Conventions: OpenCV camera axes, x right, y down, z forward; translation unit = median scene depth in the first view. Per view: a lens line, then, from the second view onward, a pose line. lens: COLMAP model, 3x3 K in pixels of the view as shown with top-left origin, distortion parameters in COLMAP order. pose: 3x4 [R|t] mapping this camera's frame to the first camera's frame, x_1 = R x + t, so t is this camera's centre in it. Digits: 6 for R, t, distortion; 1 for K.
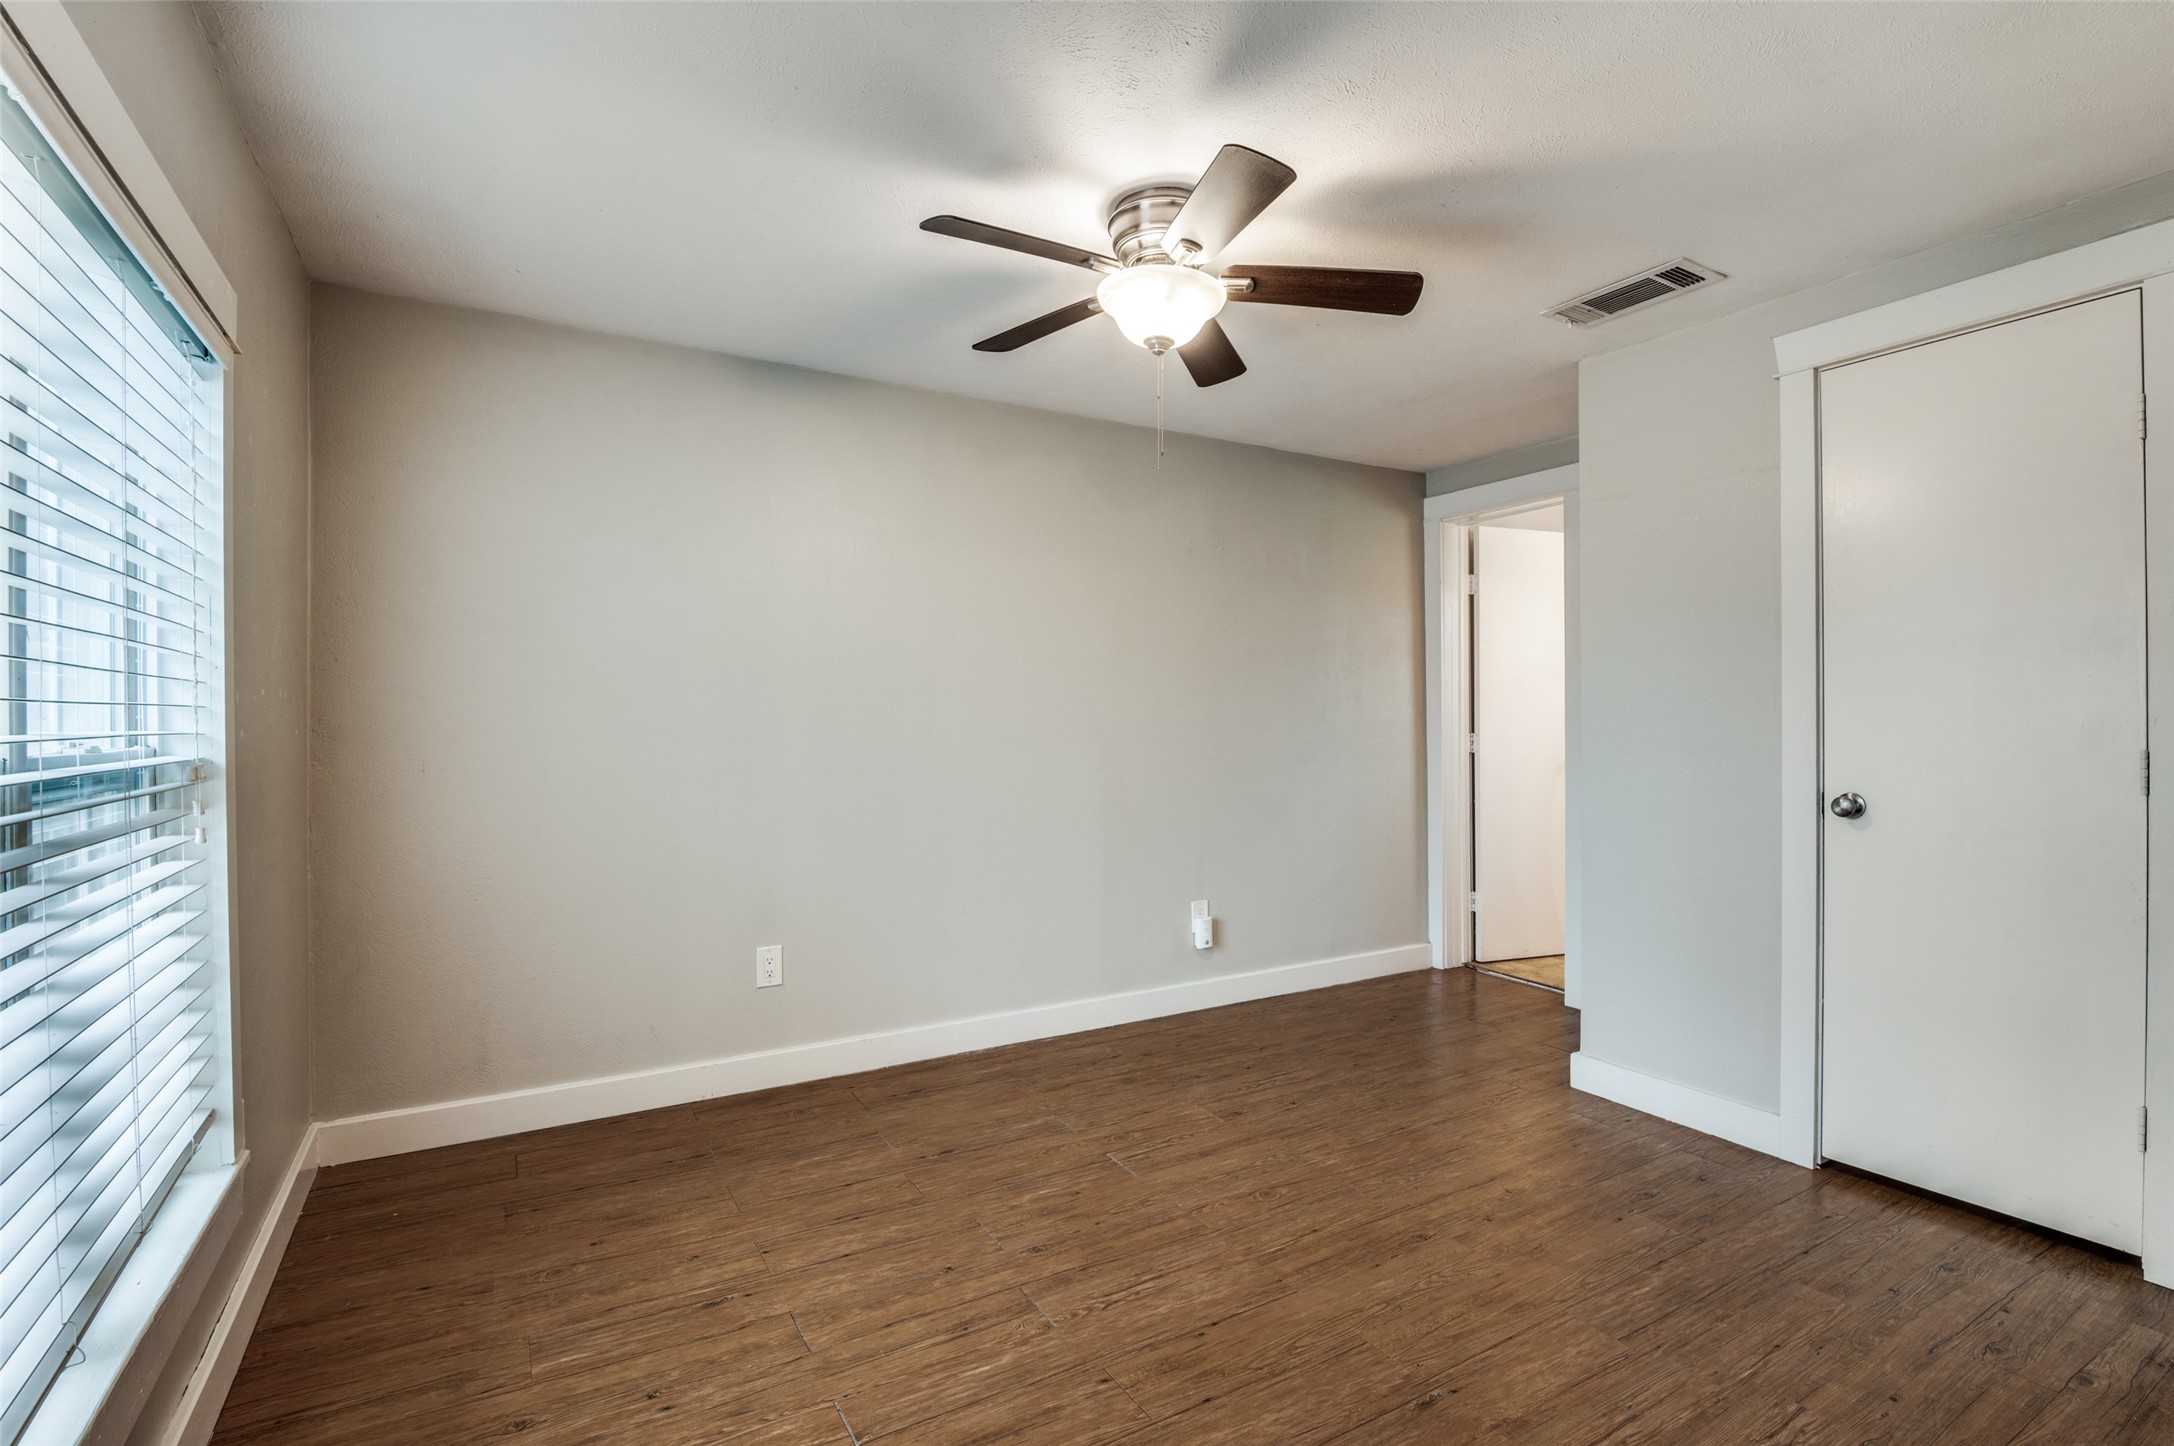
lens RADIAL K [[1004.5, 0, 1085.7], [0, 1004.5, 720.4], [0, 0, 1]] dist [-0.010205, -0.002593]
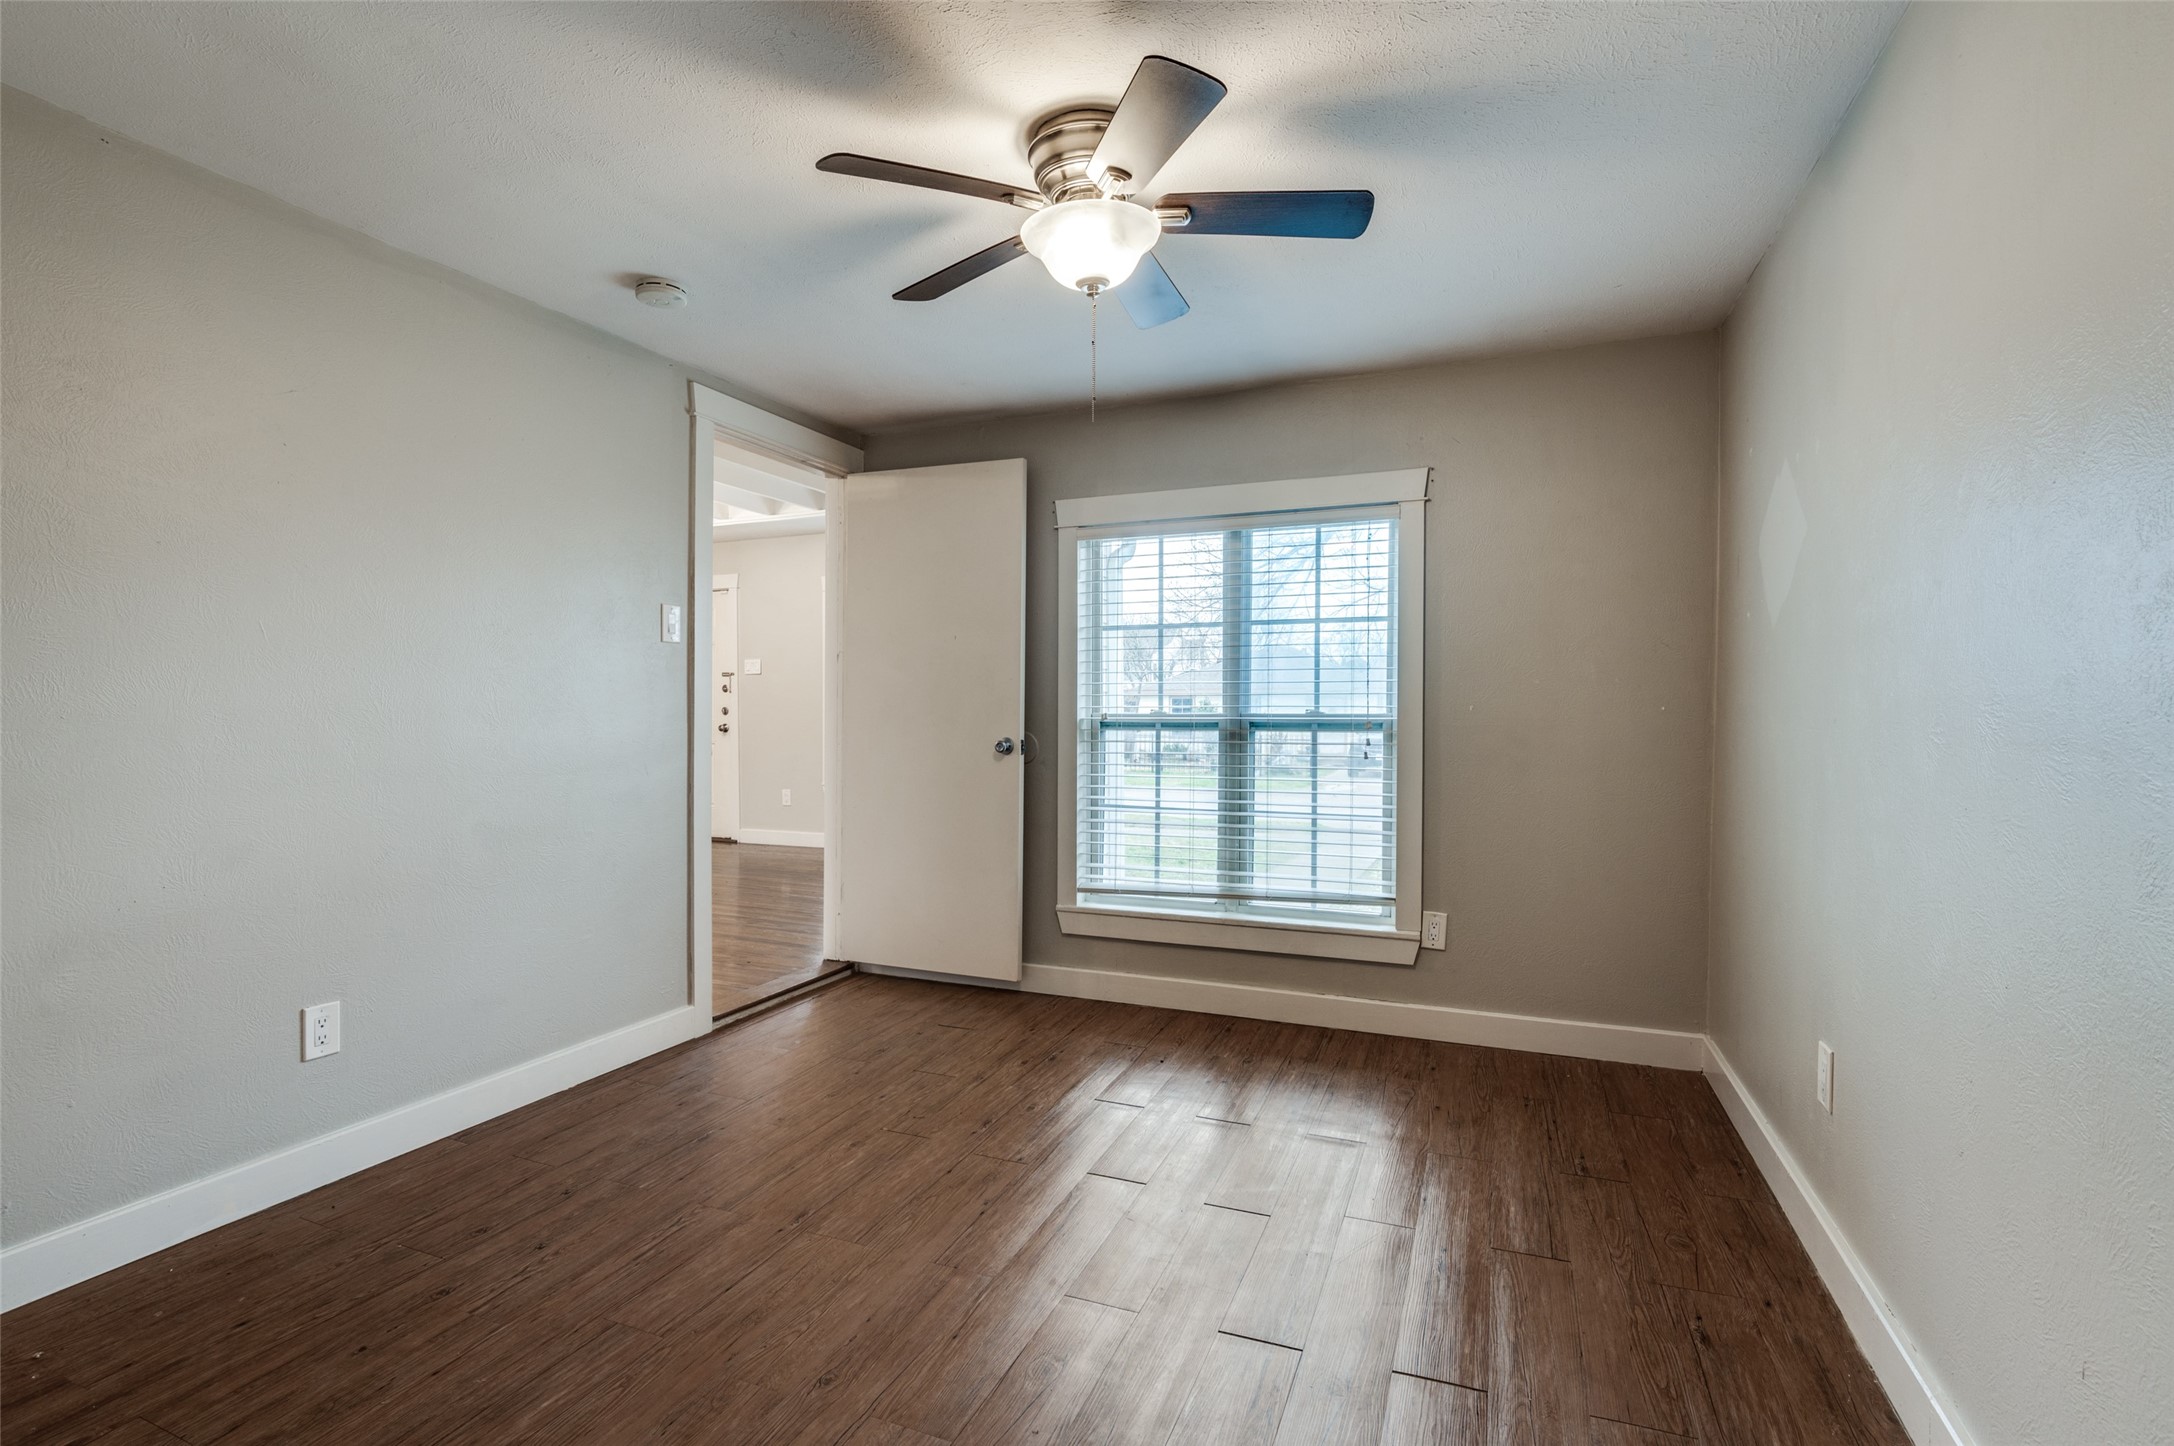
lens RADIAL K [[1045.8, 0, 1096.1], [0, 1045.8, 733.4], [0, 0, 1]] dist [0.002207, 0.000344]
pose [[-0.801951, 0.002850, -0.597383, 0.584099], [-0.007094, 0.999873, 0.014294, 0.030532], [0.597347, 0.015701, -0.801829, 1.620662]]
